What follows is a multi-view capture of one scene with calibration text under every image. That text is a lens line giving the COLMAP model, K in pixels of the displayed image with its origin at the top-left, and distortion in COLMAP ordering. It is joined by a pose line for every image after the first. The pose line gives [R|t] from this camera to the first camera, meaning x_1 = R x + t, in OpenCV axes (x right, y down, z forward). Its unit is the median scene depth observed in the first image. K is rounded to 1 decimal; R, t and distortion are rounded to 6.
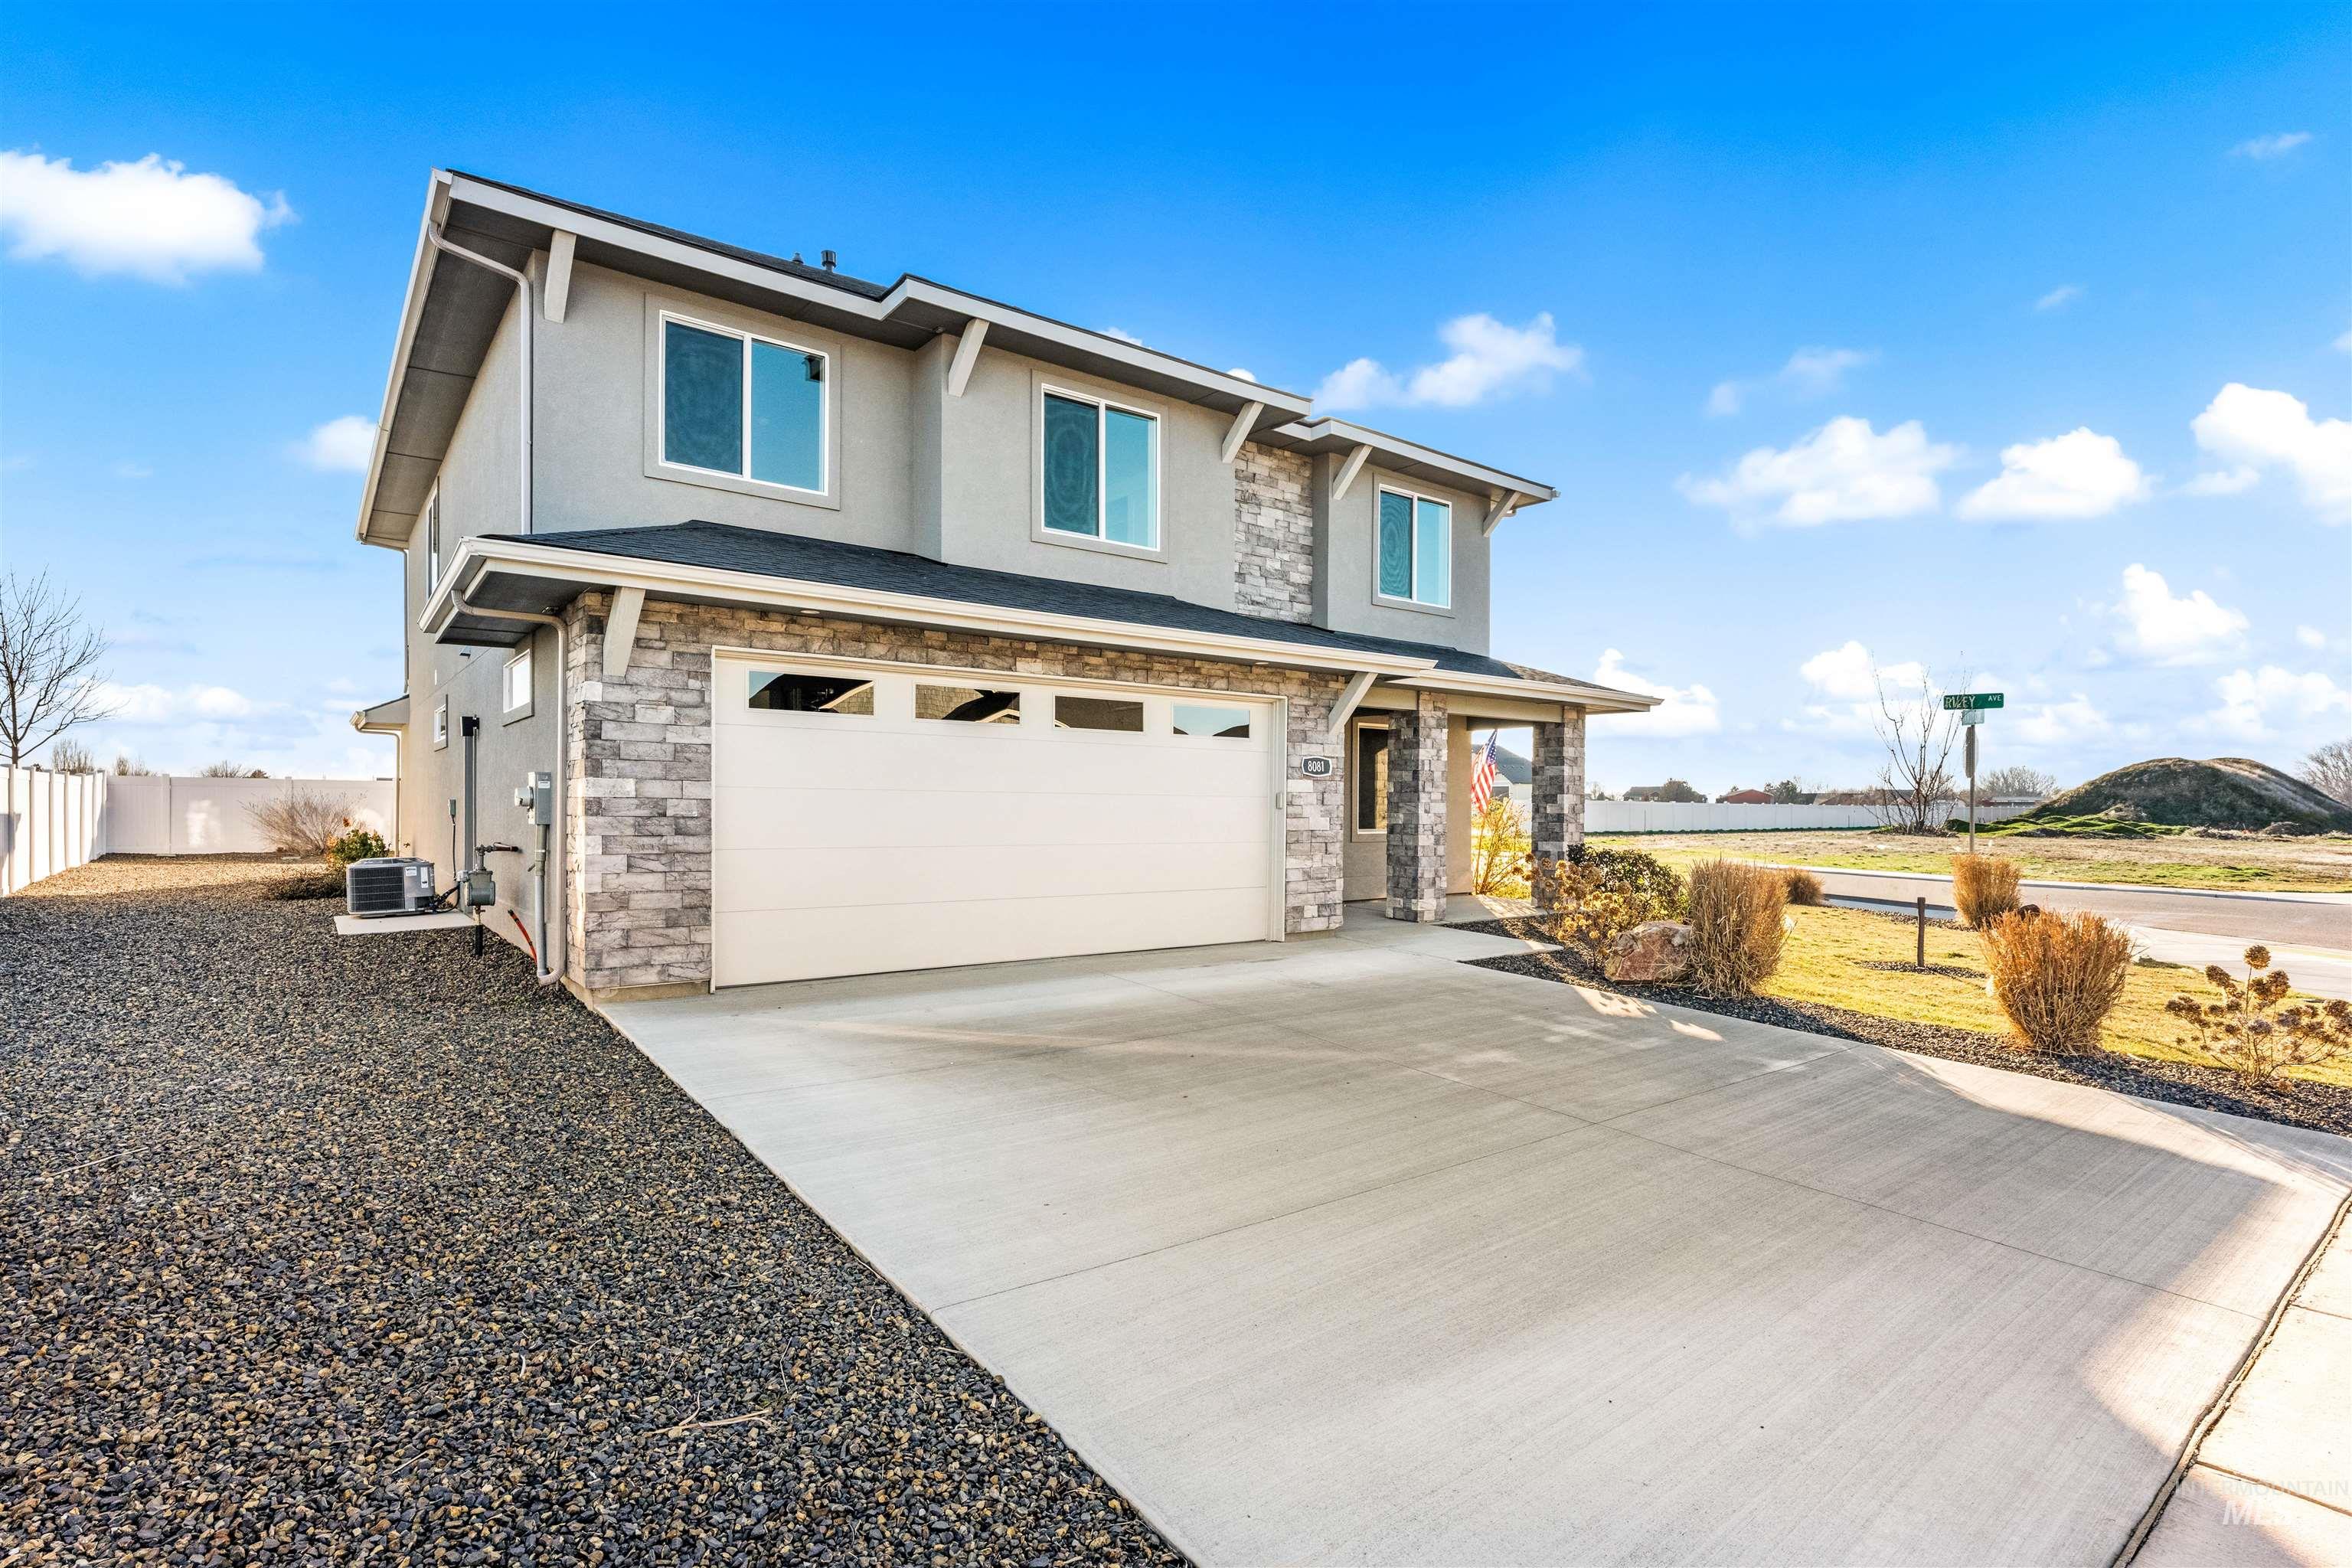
lens RADIAL K [[1087.0, 0, 1174.5], [0, 1087.0, 794.9], [0, 0, 1]] dist [0.003811, 0.000385]
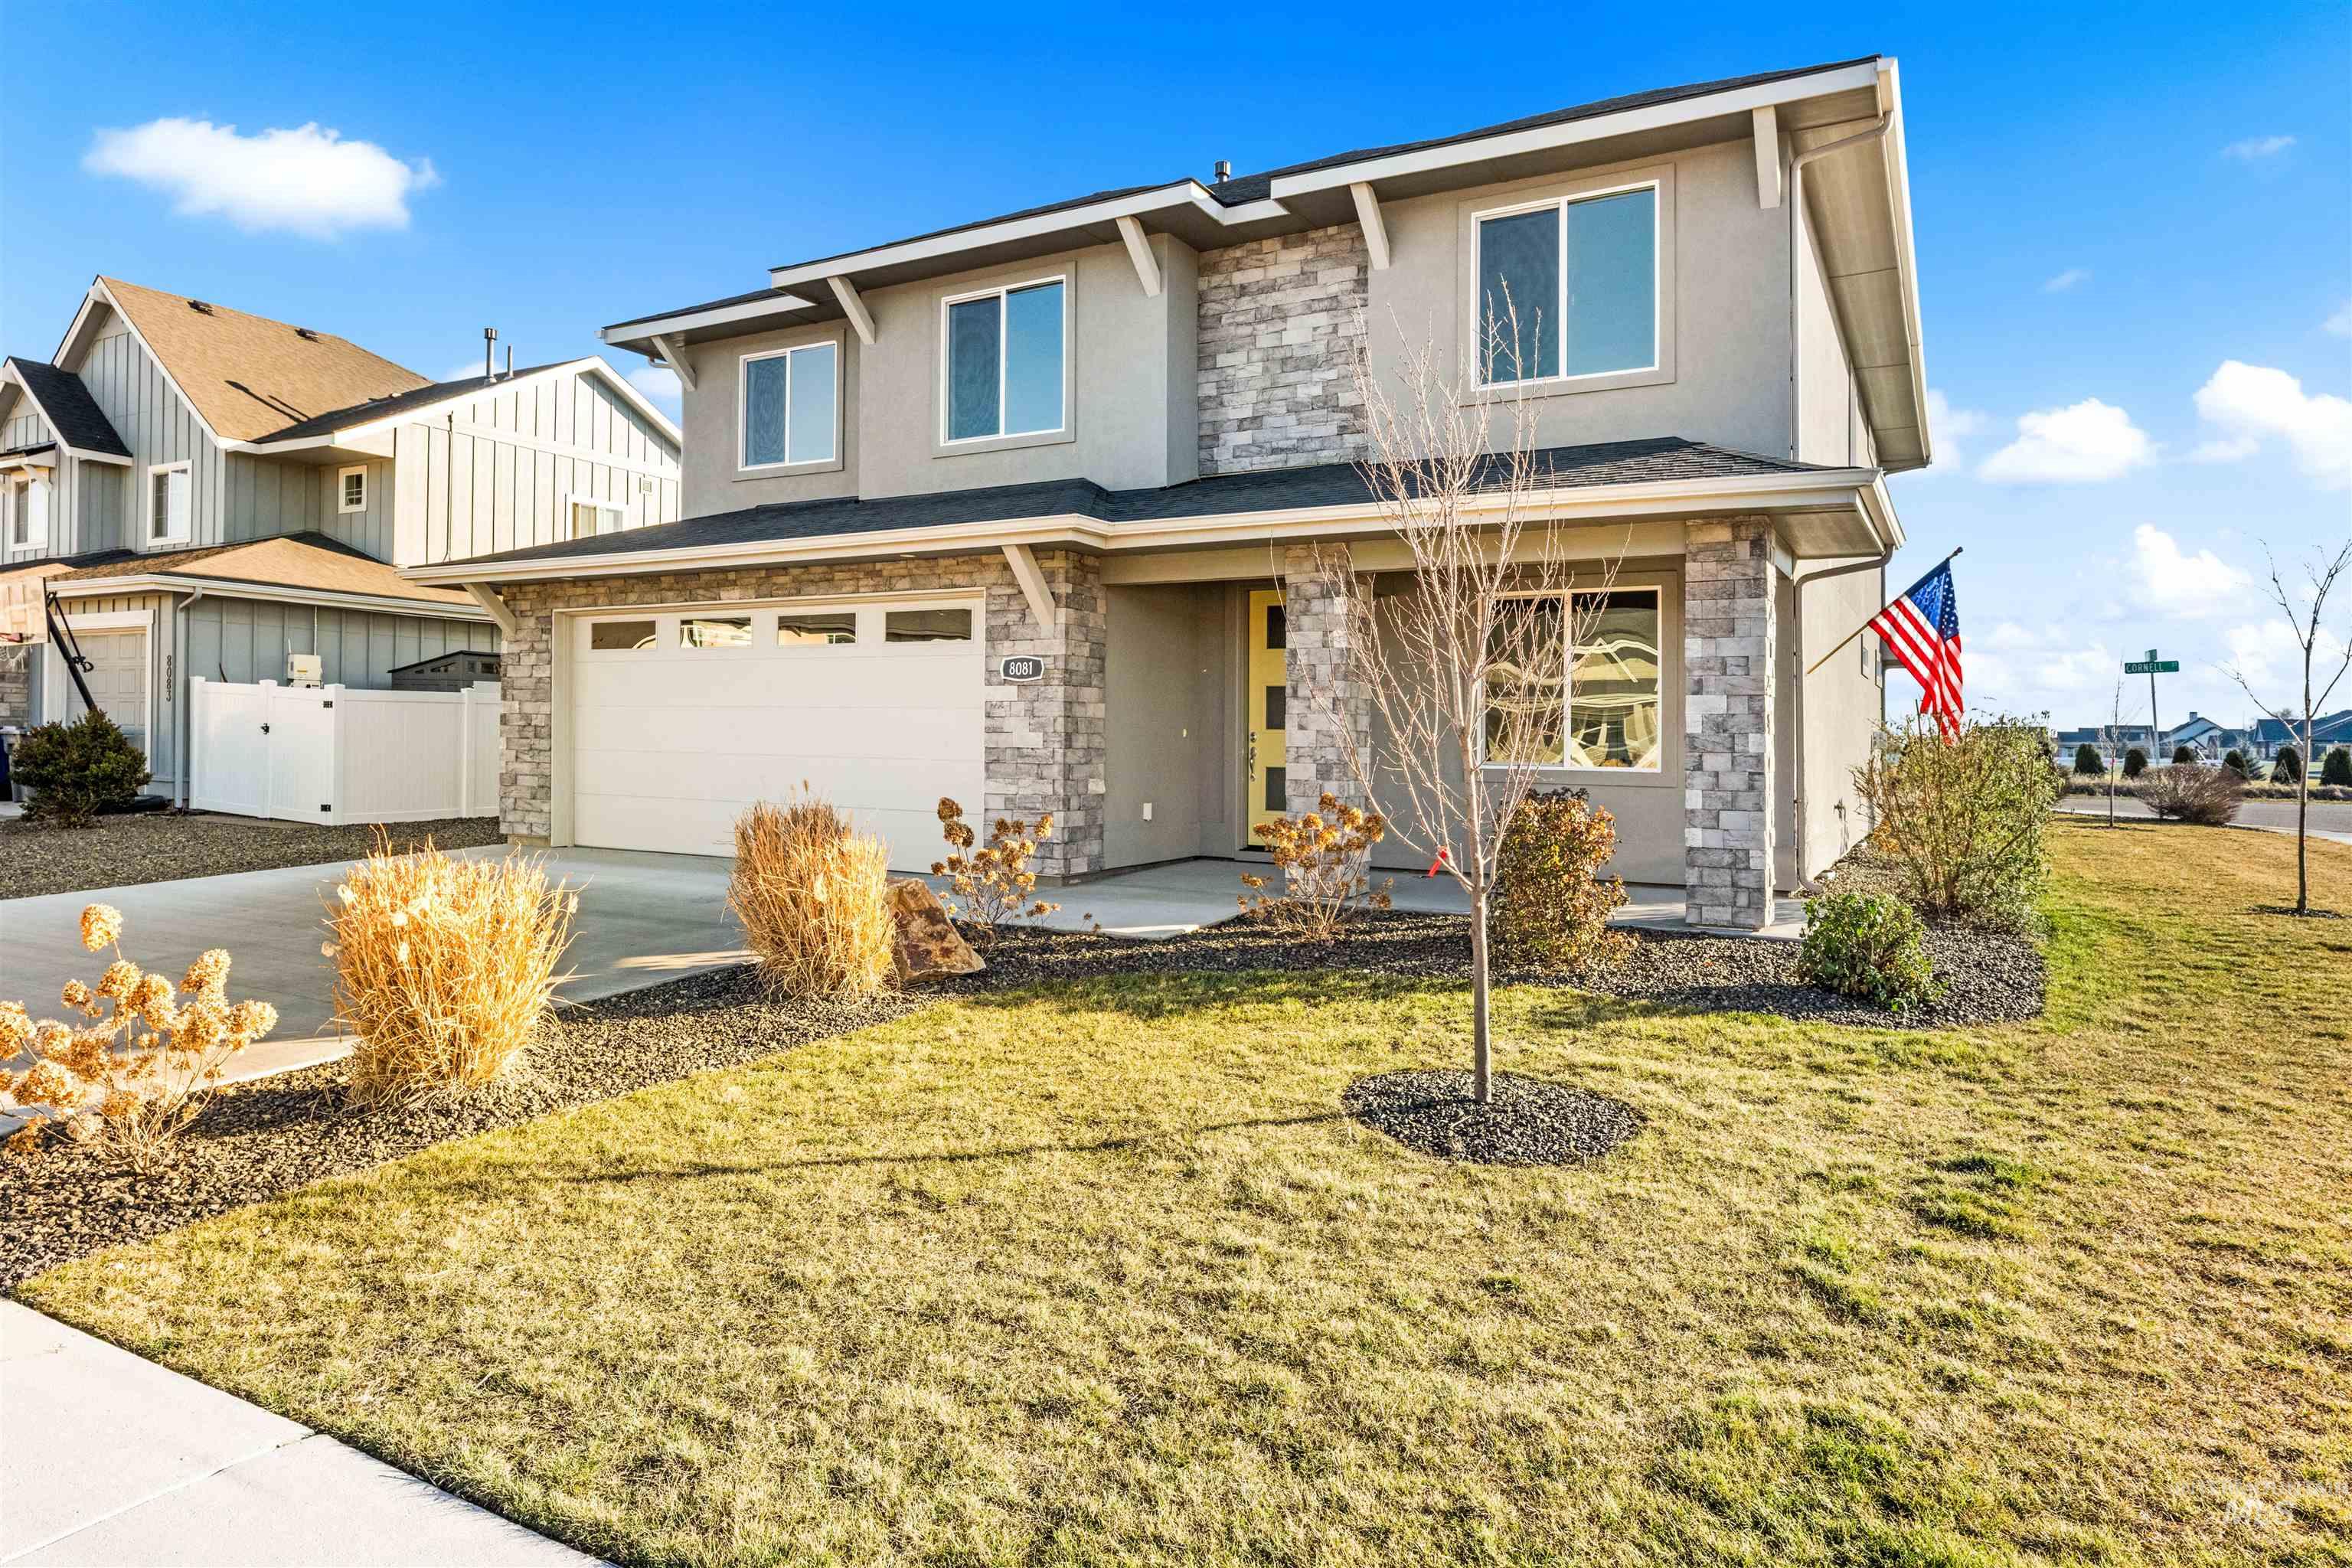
lens RADIAL K [[1338.4, 0, 1187.2], [0, 1338.4, 712.9], [0, 0, 1]] dist [0.005218, 0.000240]
pose [[0.424054, -0.021087, -0.905391, 1.094111], [-0.002017, 0.999704, -0.024229, 0.030935], [0.905635, 0.012101, 0.423886, 0.701066]]
